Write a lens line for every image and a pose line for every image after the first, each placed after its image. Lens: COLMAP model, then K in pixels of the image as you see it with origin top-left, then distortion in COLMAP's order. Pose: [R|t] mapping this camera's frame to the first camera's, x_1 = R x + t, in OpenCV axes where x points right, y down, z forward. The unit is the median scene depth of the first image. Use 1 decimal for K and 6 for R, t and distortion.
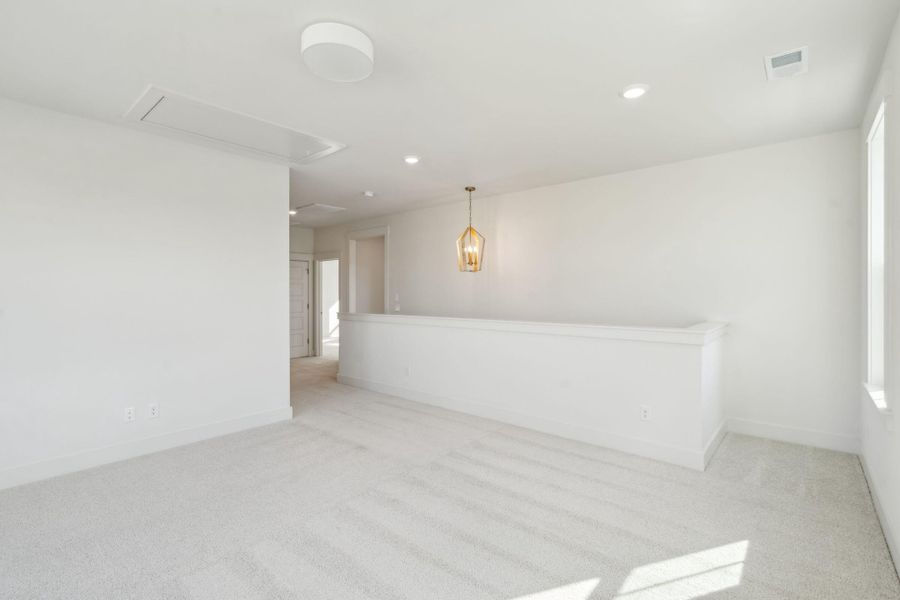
lens RADIAL K [[404.1, 0, 450.0], [0, 404.1, 300.0], [0, 0, 1]] dist [0.001064, 0.000144]
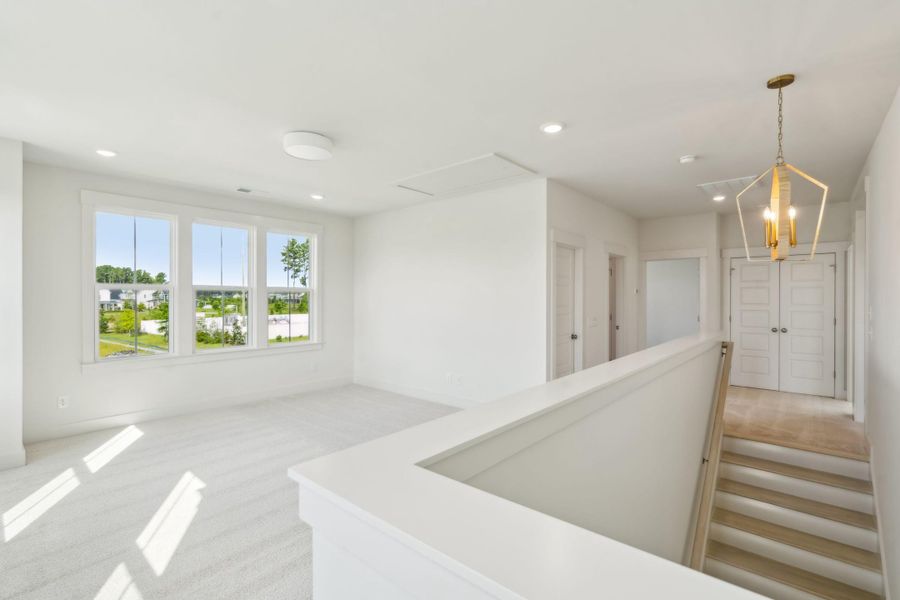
lens RADIAL K [[404.1, 0, 450.0], [0, 404.1, 300.0], [0, 0, 1]] dist [0.001064, 0.000144]
pose [[-0.014329, 0.005448, -0.999882, 0.316211], [-0.015291, 0.999867, 0.005667, -0.013086], [0.999780, 0.015370, -0.014244, 0.386850]]
